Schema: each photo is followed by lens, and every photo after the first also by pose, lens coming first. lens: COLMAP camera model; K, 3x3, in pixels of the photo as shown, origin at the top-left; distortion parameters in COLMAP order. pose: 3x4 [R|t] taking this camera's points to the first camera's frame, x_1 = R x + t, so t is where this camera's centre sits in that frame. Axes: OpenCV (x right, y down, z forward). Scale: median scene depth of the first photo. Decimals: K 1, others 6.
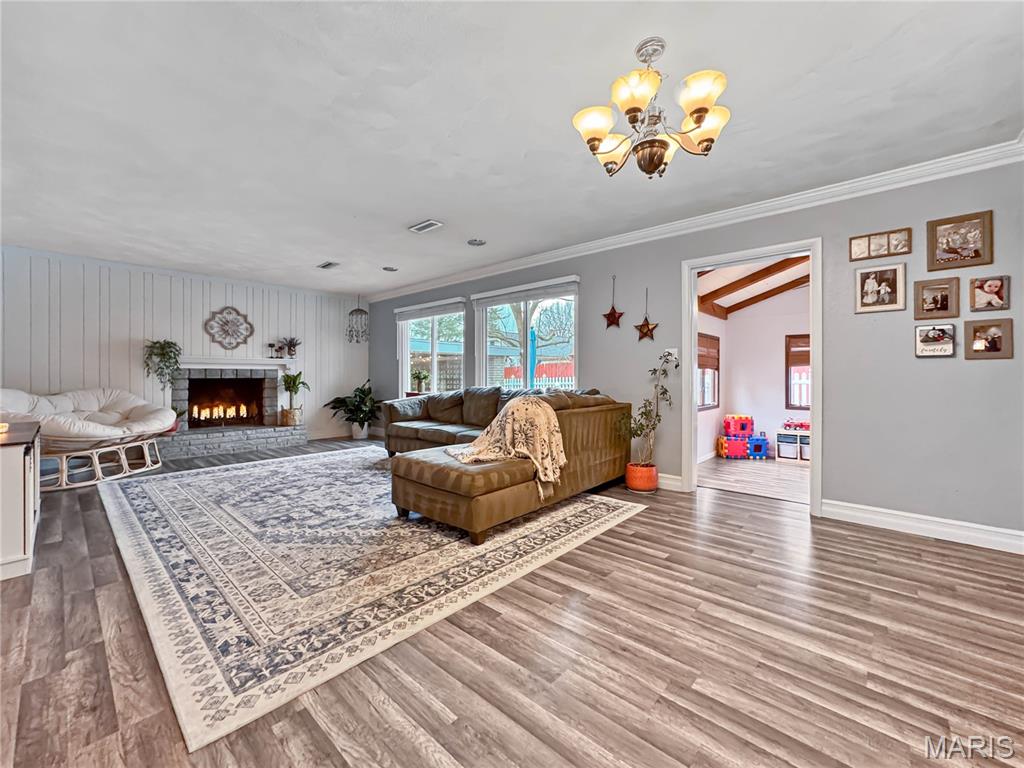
lens RADIAL K [[419.4, 0, 516.4], [0, 419.4, 376.7], [0, 0, 1]] dist [-0.025493, 0.006703]
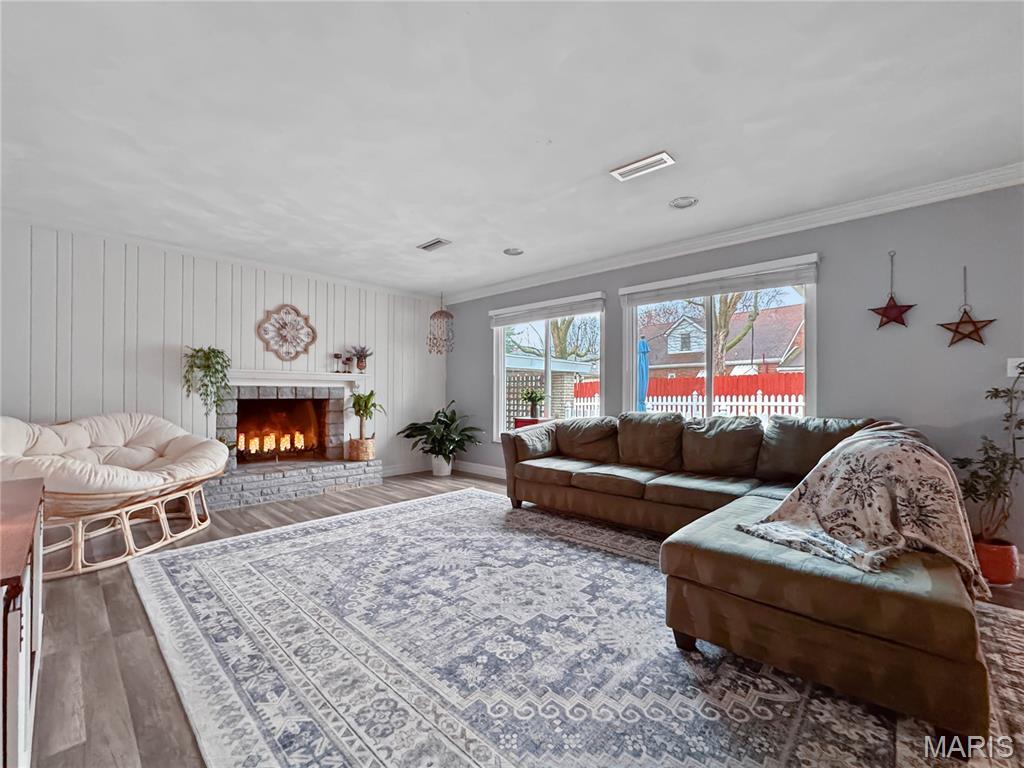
lens RADIAL K [[419.4, 0, 502.7], [0, 419.4, 393.4], [0, 0, 1]] dist [-0.025493, 0.006703]
pose [[0.999844, 0.003712, -0.017277, -0.317306], [-0.003790, 0.999983, -0.004479, -0.004489], [0.017260, 0.004544, 0.999841, 0.272141]]
